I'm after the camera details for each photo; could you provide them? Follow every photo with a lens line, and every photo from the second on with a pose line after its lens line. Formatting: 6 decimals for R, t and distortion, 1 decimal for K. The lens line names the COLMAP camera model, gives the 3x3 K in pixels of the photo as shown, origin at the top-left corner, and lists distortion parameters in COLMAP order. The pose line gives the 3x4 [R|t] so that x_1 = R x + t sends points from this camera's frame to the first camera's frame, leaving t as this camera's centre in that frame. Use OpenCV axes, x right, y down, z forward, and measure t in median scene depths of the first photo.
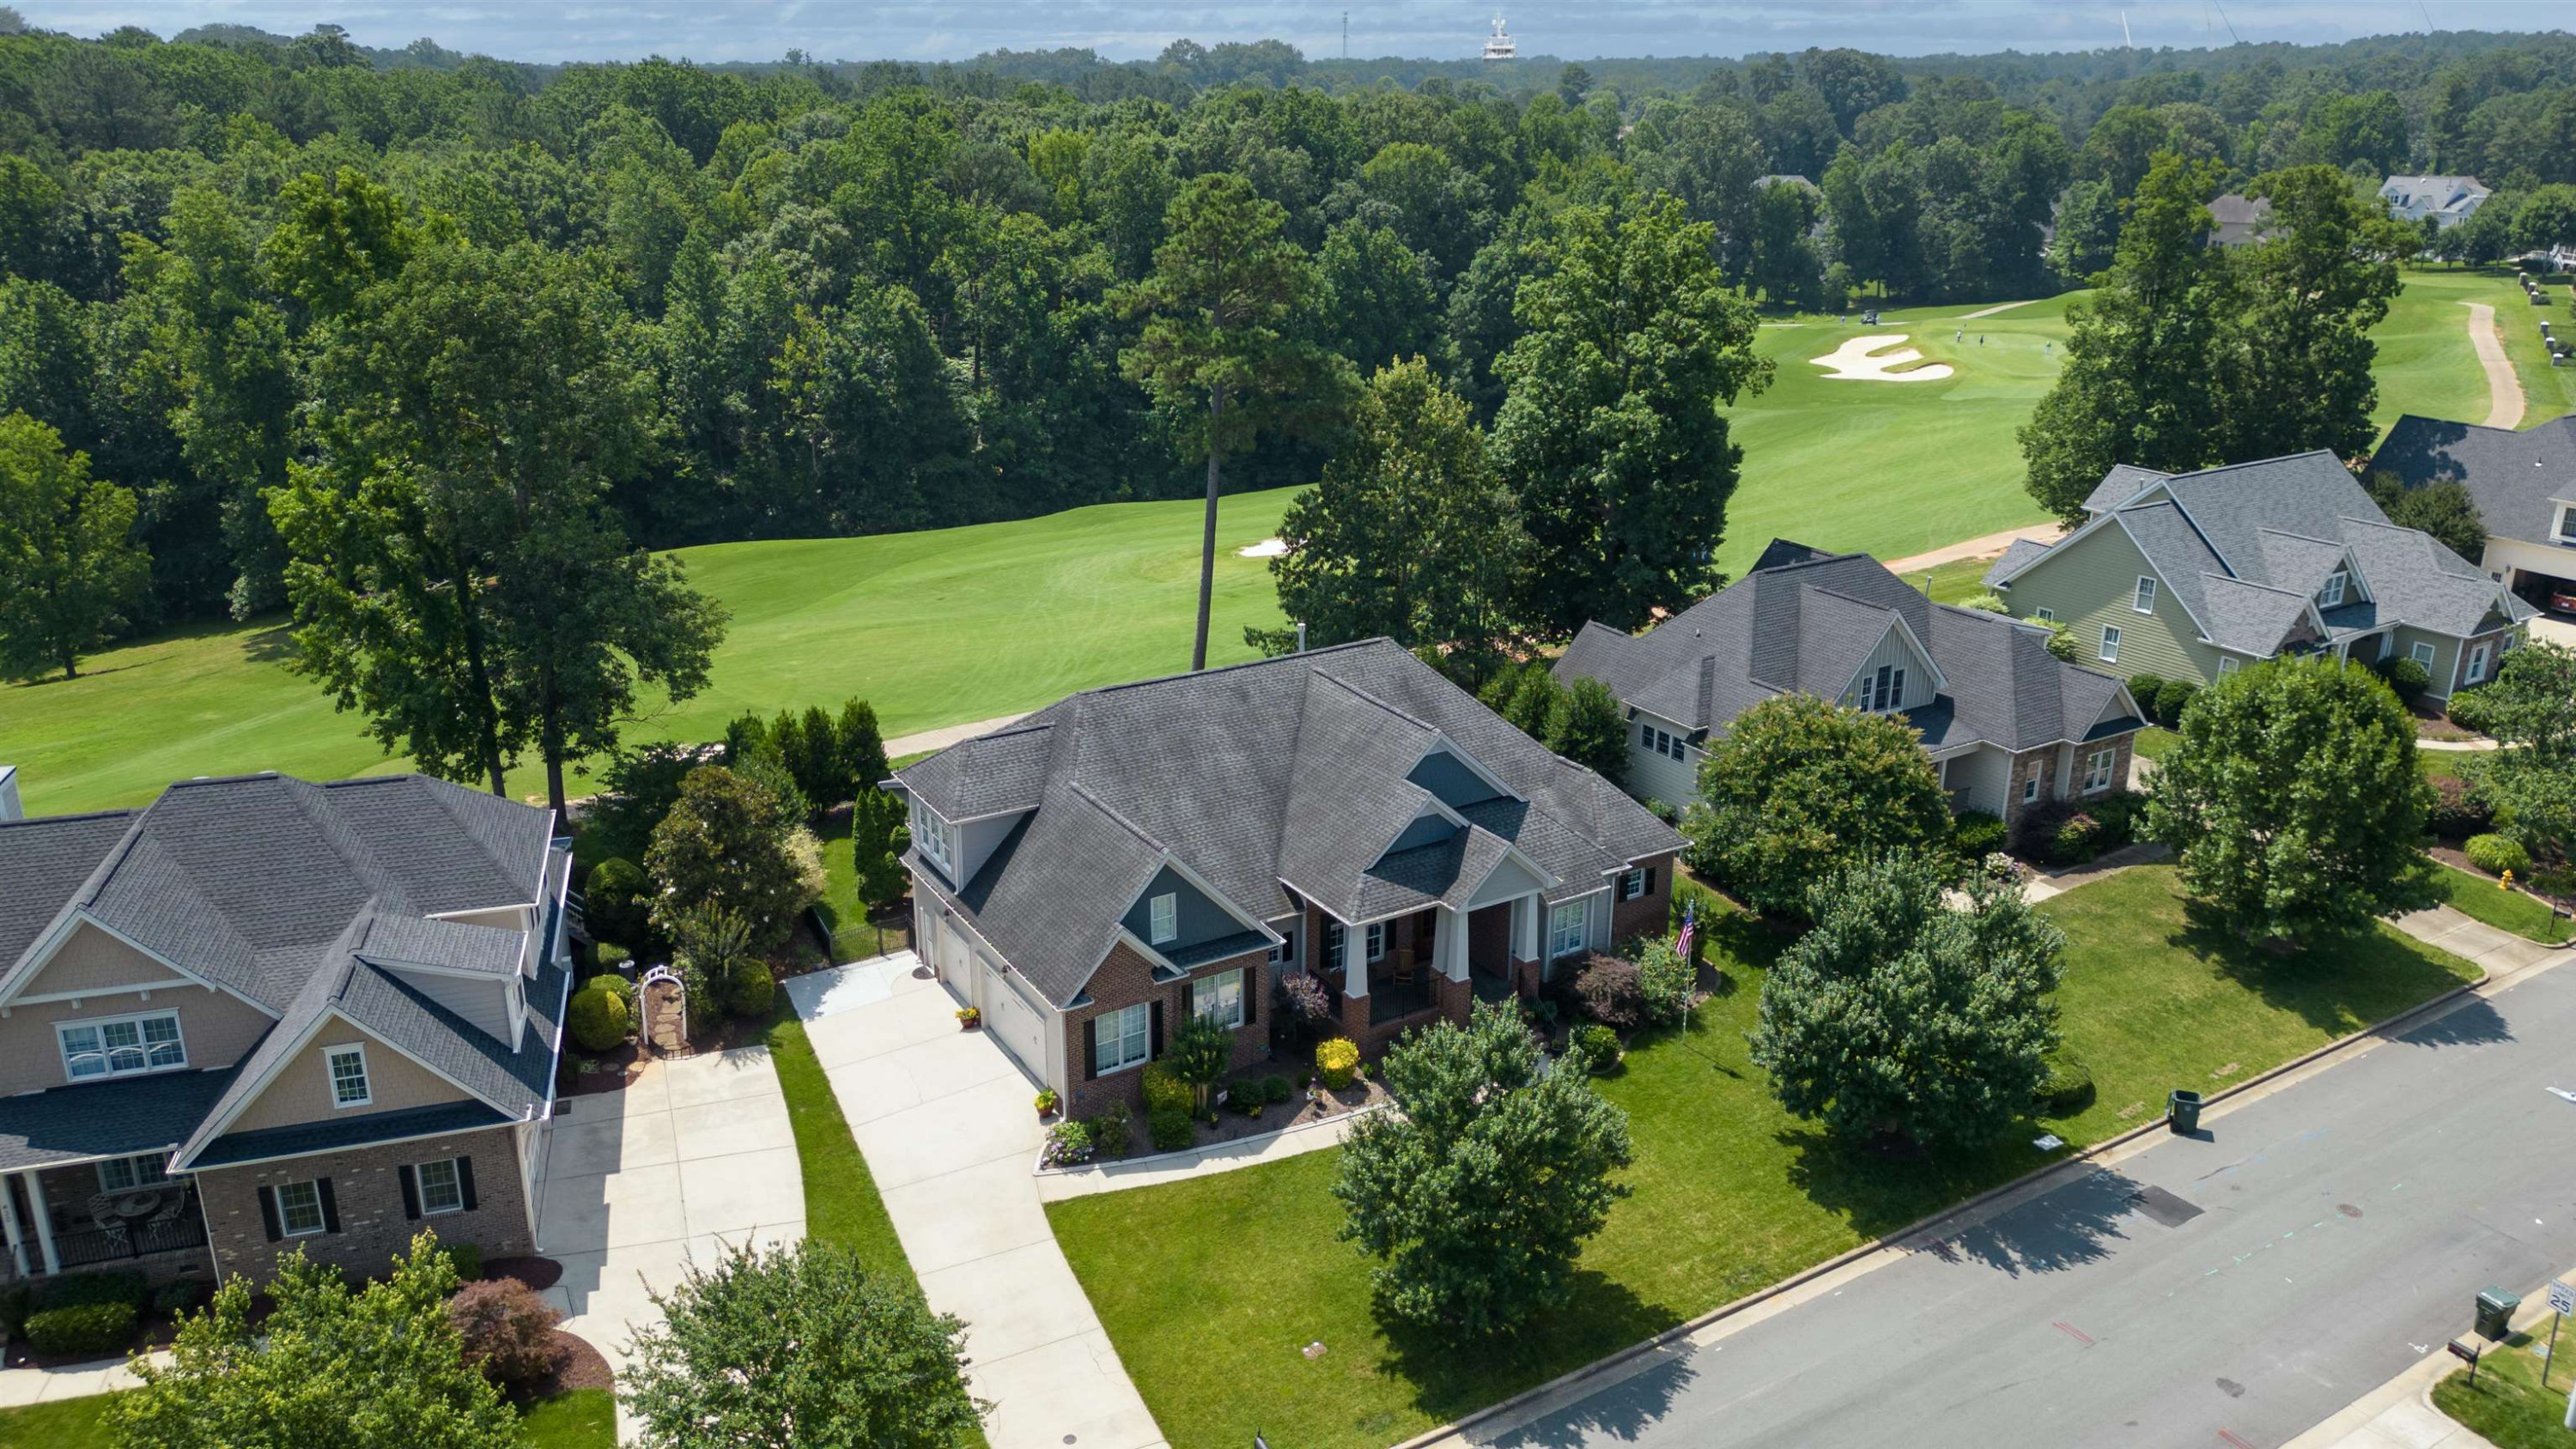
lens RADIAL K [[1733.5, 0, 1288.0], [0, 1733.5, 724.5], [0, 0, 1]] dist [0.001863, 0.000370]
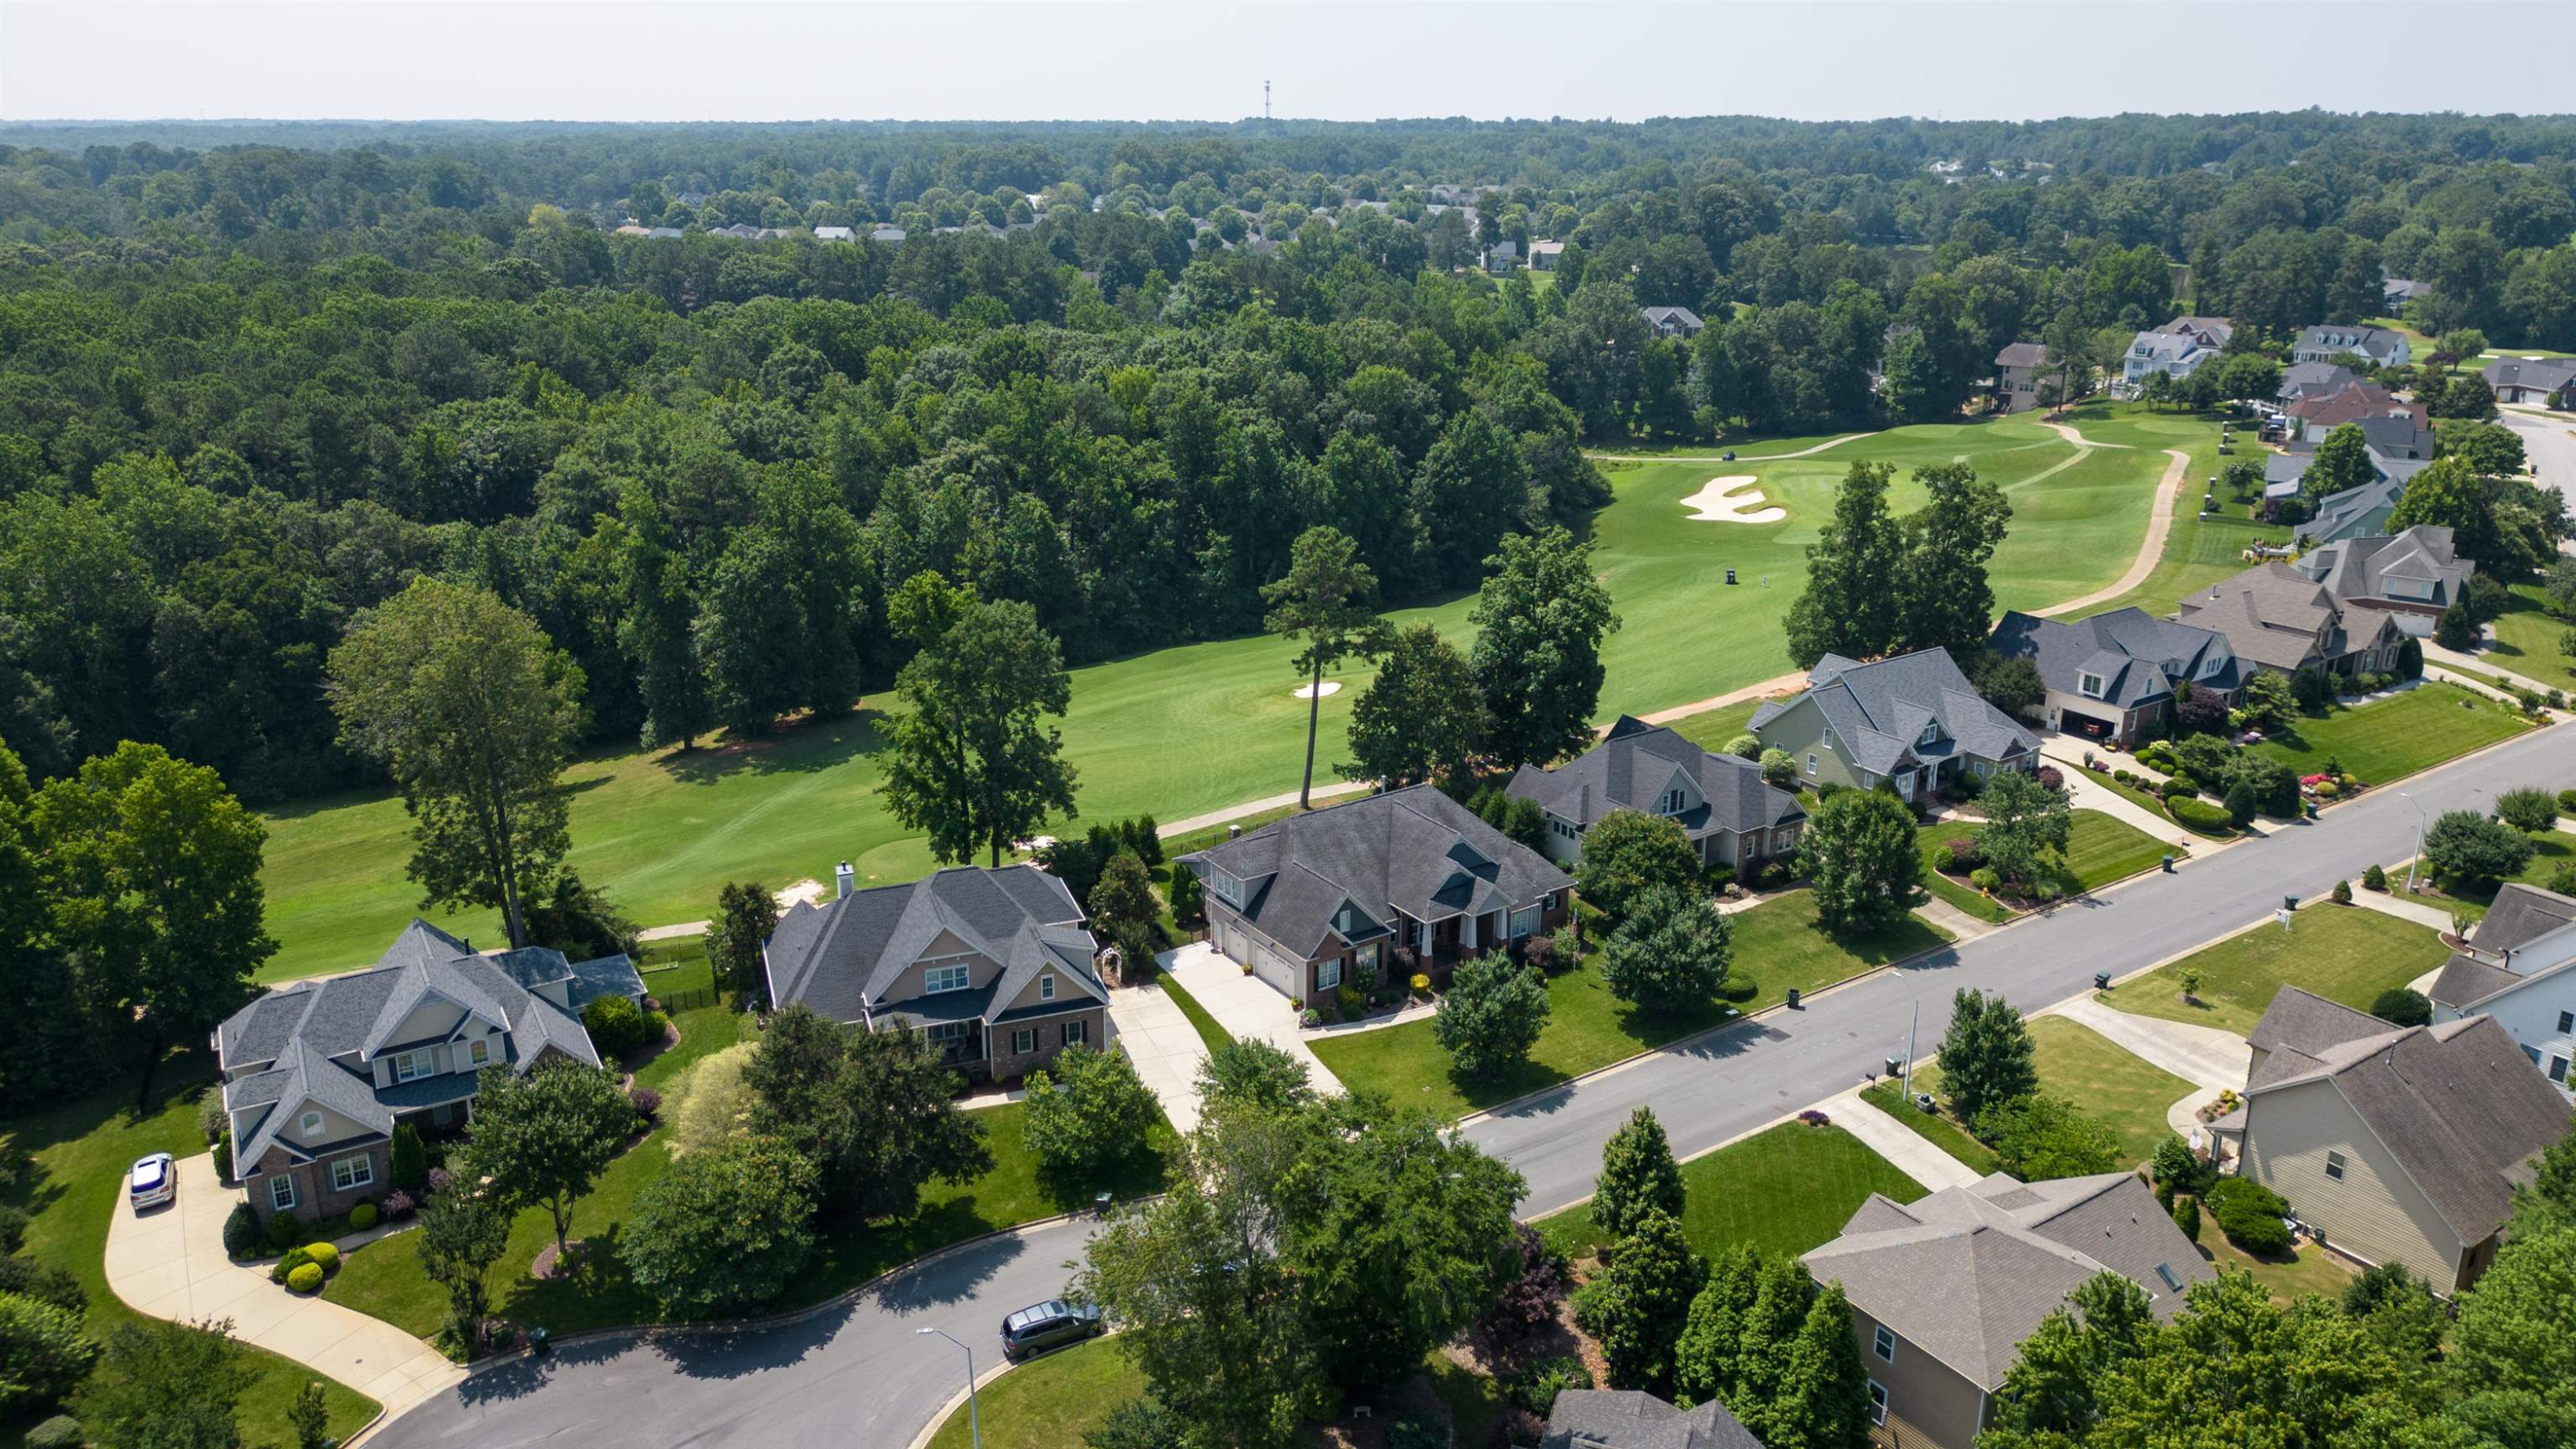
lens RADIAL K [[1733.5, 0, 1288.0], [0, 1733.5, 724.5], [0, 0, 1]] dist [0.001863, 0.000370]
pose [[0.998860, -0.015161, 0.045262, -0.195581], [0.016002, 0.999705, -0.018289, -0.084352], [-0.044971, 0.018993, 0.998808, -1.015982]]
